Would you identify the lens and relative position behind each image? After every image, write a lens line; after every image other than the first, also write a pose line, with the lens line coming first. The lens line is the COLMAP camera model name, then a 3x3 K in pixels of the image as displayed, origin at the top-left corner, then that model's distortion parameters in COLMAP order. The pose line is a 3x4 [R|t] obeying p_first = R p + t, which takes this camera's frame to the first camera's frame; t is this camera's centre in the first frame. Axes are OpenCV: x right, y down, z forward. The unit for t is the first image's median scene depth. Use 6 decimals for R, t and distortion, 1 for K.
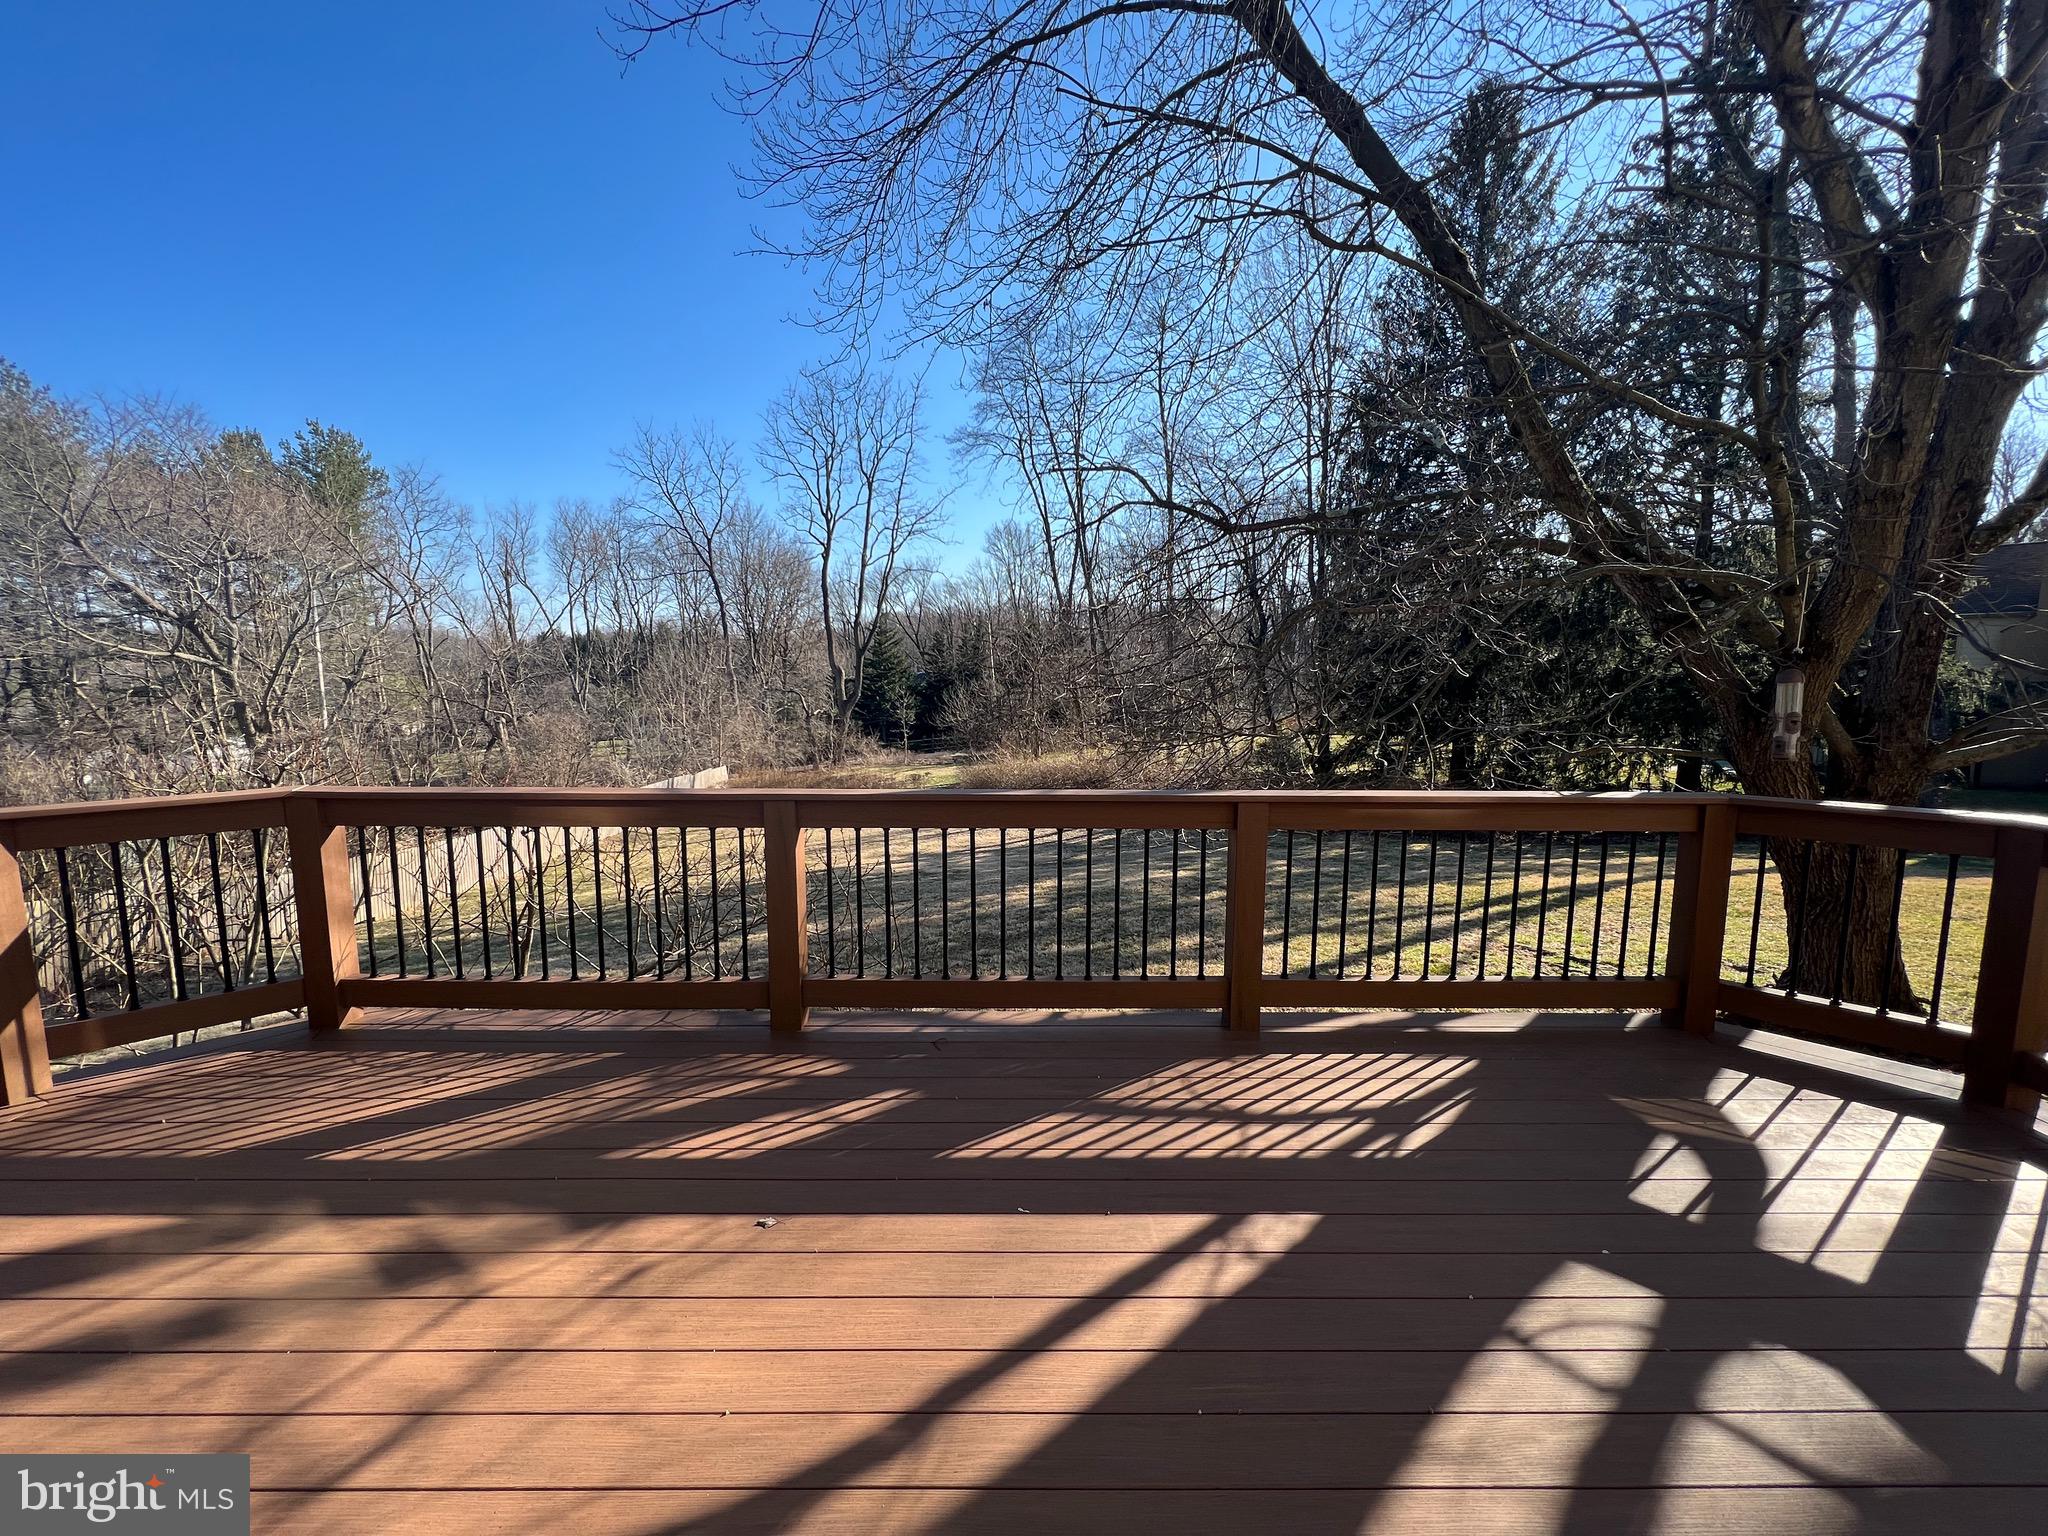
lens RADIAL K [[826.0, 0, 1024.0], [0, 826.0, 768.0], [0, 0, 1]] dist [-0.000729, 0.000276]
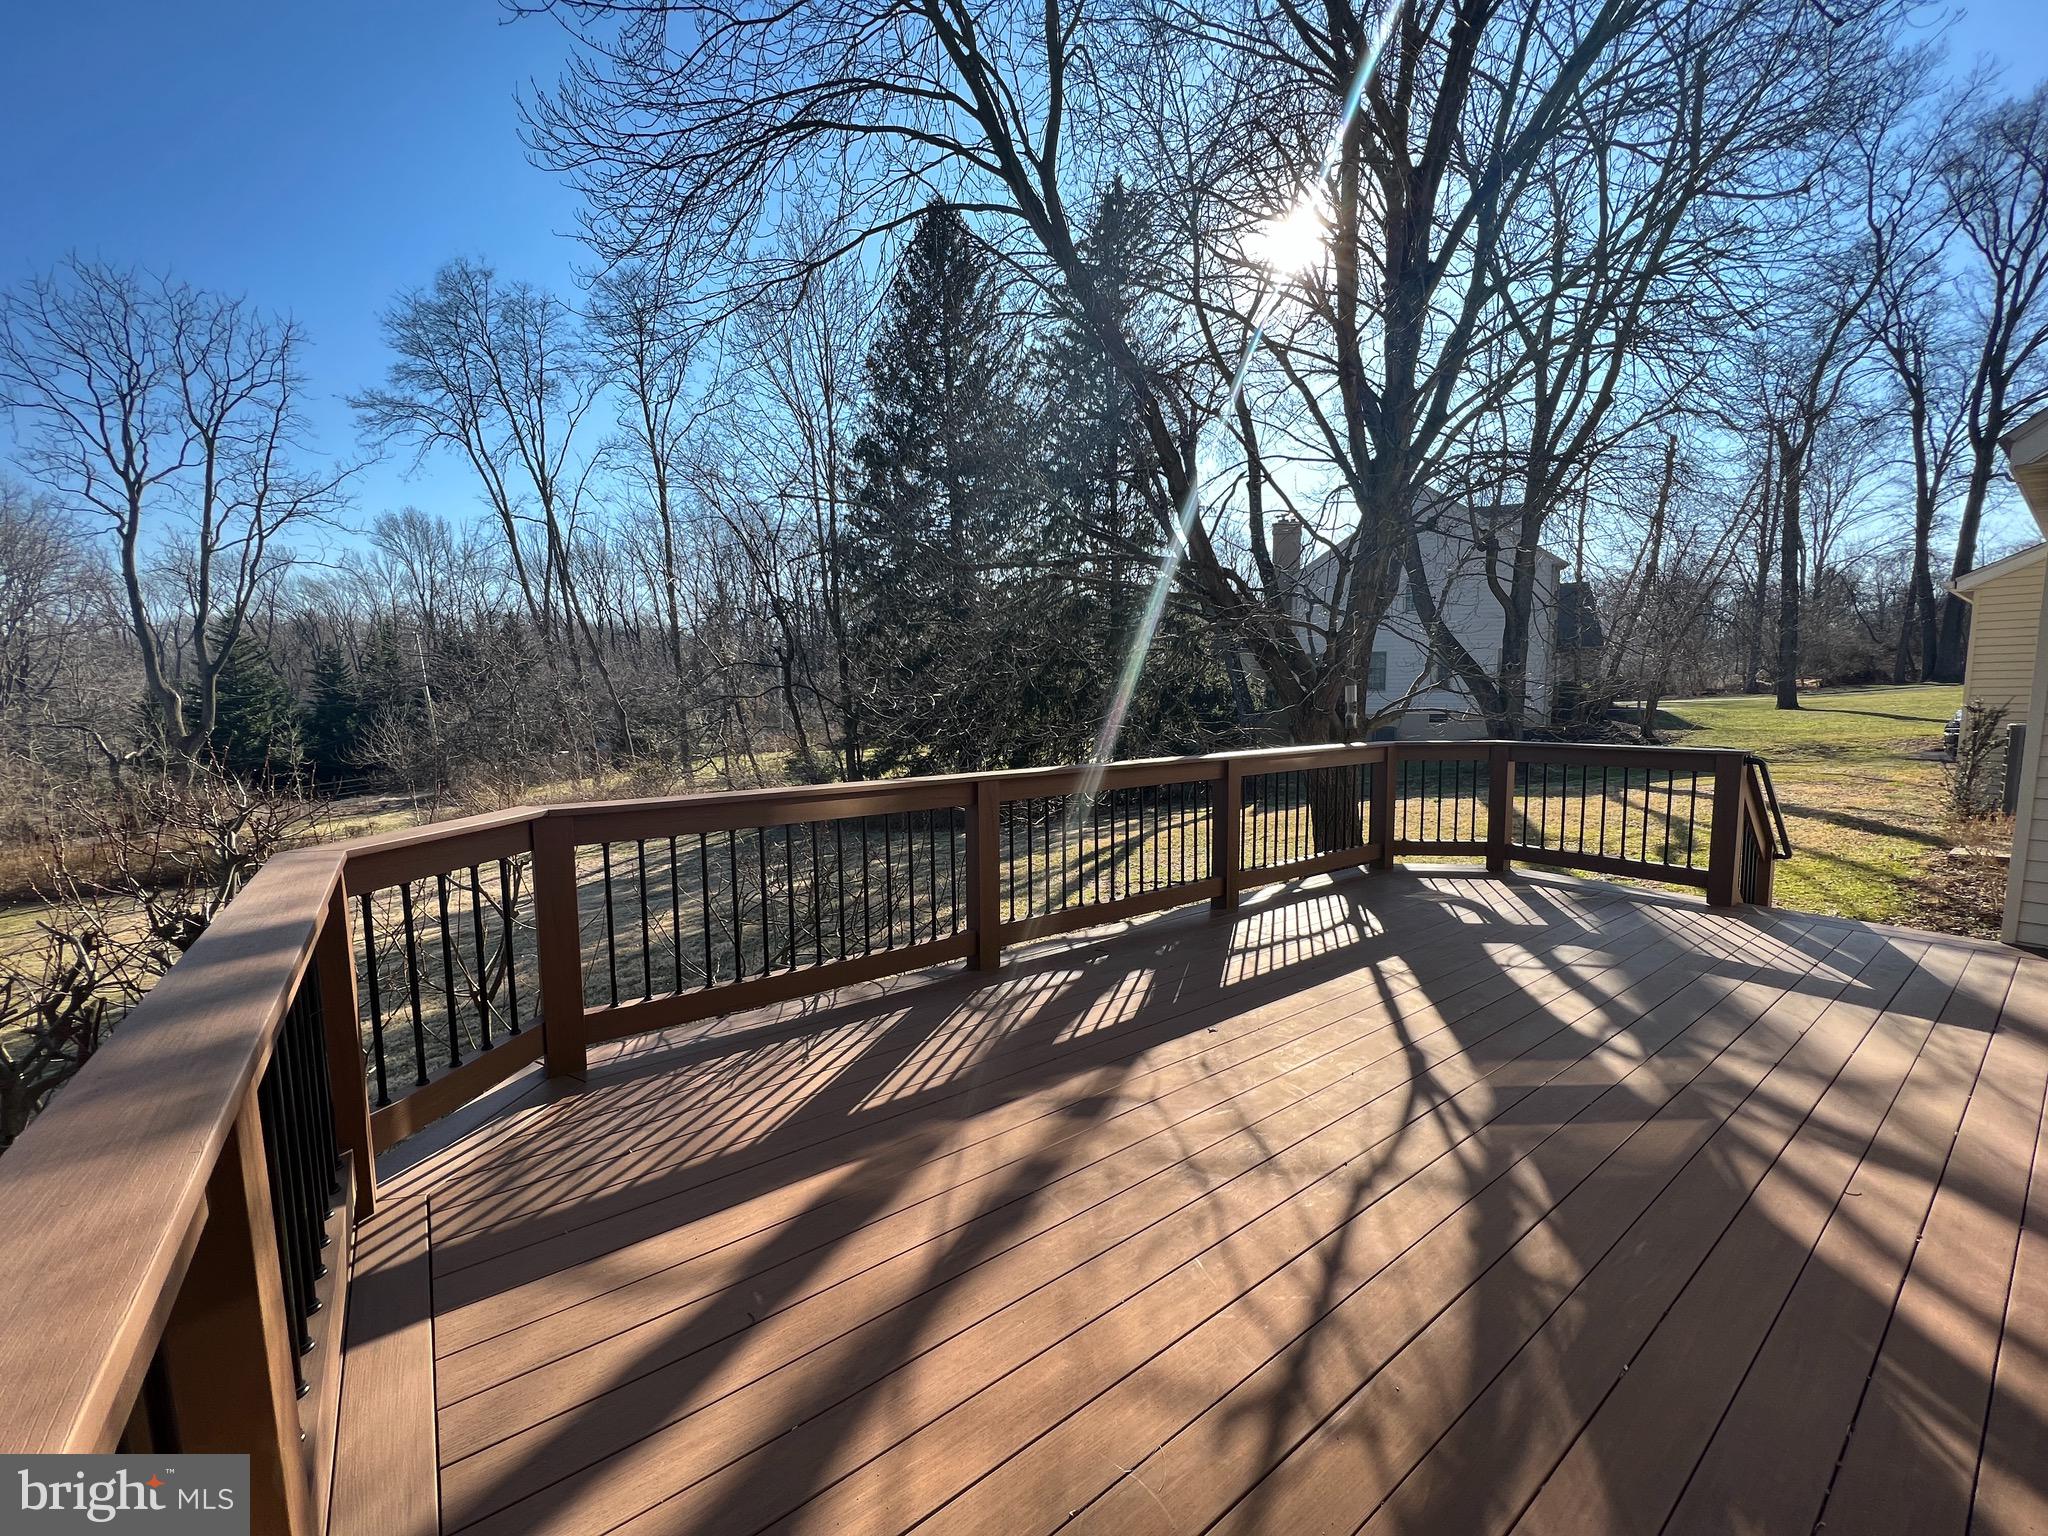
lens RADIAL K [[826.0, 0, 1024.0], [0, 826.0, 768.0], [0, 0, 1]] dist [-0.000729, 0.000276]
pose [[0.803282, -0.066645, 0.591859, -0.107091], [0.080512, 0.996749, 0.002964, 0.002055], [-0.590133, 0.045271, 0.806036, -0.004519]]
